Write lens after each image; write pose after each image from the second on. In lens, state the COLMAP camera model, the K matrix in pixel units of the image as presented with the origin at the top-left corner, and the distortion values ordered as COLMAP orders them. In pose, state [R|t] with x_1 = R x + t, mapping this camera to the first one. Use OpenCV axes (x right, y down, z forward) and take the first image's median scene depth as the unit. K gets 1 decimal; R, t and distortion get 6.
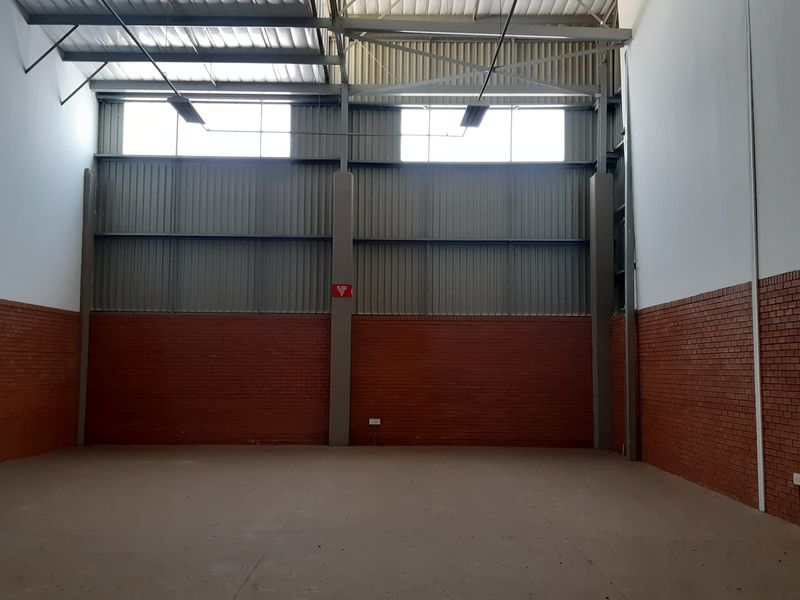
lens RADIAL K [[787.9, 0, 400.0], [0, 787.9, 300.0], [0, 0, 1]] dist [0.123206, -0.322869]
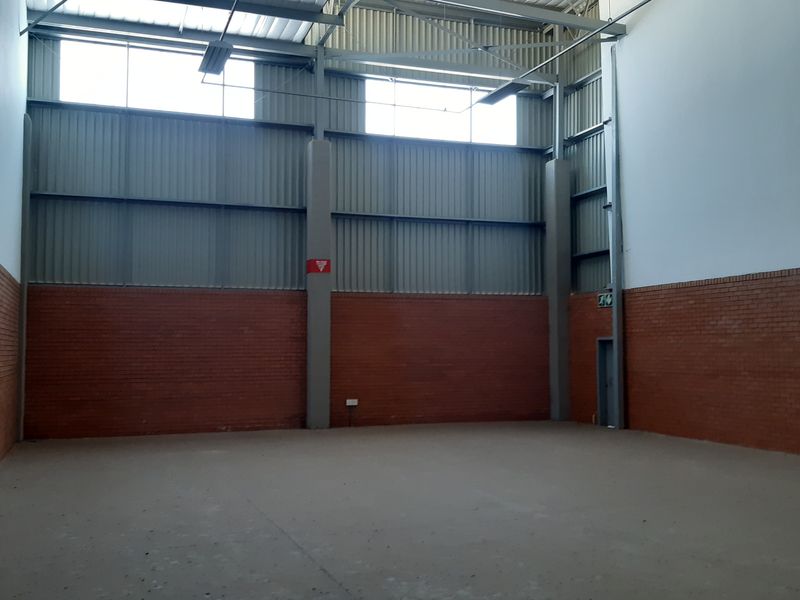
lens RADIAL K [[859.8, 0, 400.5], [0, 859.8, 290.9], [0, 0, 1]] dist [0.155636, -0.424870]
pose [[0.936972, 0.011799, 0.349206, -0.339068], [-0.018558, 0.999699, 0.016016, -0.000378], [-0.348912, -0.021488, 0.936909, -0.007306]]
